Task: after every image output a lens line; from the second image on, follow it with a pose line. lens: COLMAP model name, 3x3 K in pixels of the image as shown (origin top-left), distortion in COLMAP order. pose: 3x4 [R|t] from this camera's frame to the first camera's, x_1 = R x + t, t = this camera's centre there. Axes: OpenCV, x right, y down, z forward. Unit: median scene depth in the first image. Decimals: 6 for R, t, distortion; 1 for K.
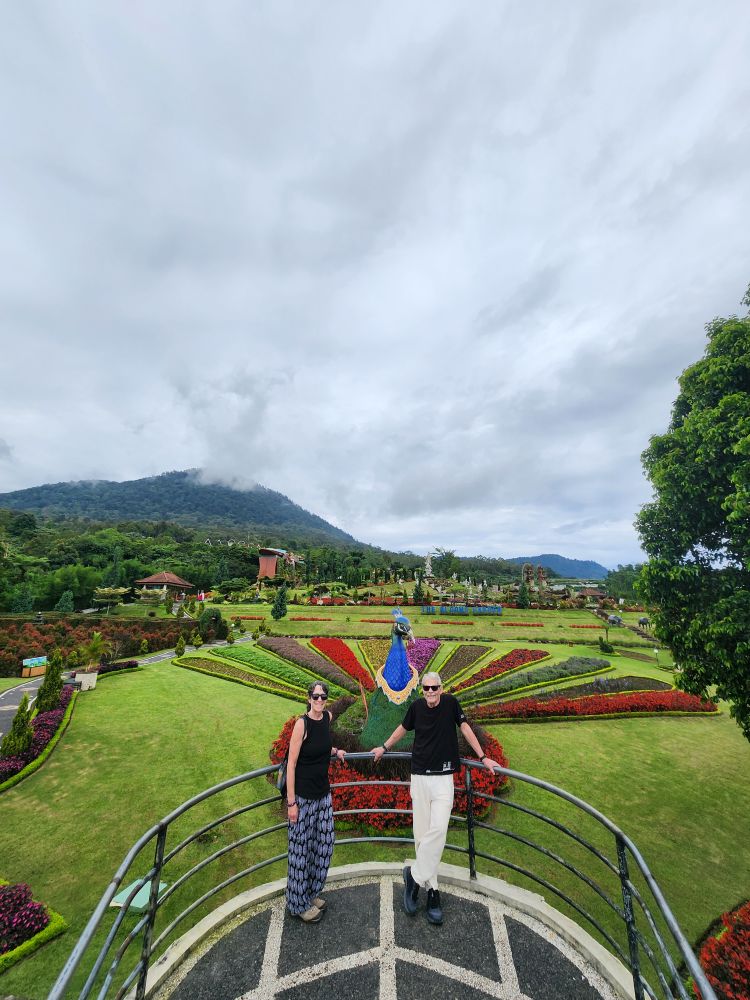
lens RADIAL K [[402.1, 0, 379.7], [0, 402.1, 494.1], [0, 0, 1]] dist [0.000835, 0.001749]
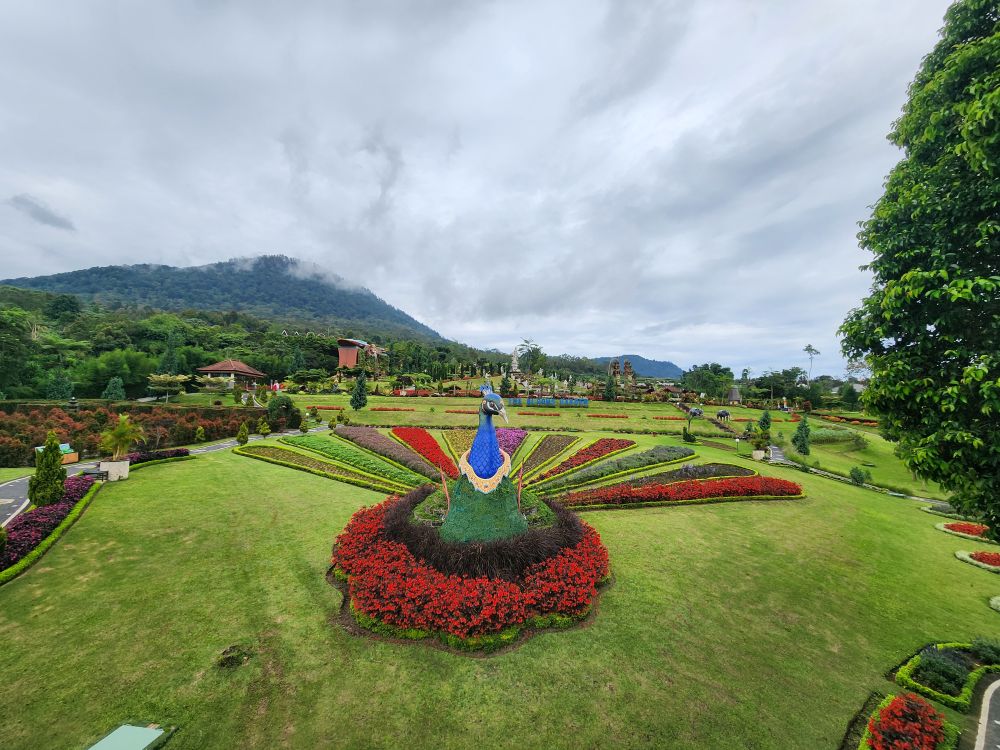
lens RADIAL K [[402.1, 0, 497.4], [0, 402.1, 365.5], [0, 0, 1]] dist [0.000835, 0.001749]
pose [[0.996863, 0.014010, 0.077891, 0.000281], [-0.027743, 0.983615, 0.178137, 0.053278], [-0.074119, -0.179739, 0.980918, 0.107152]]
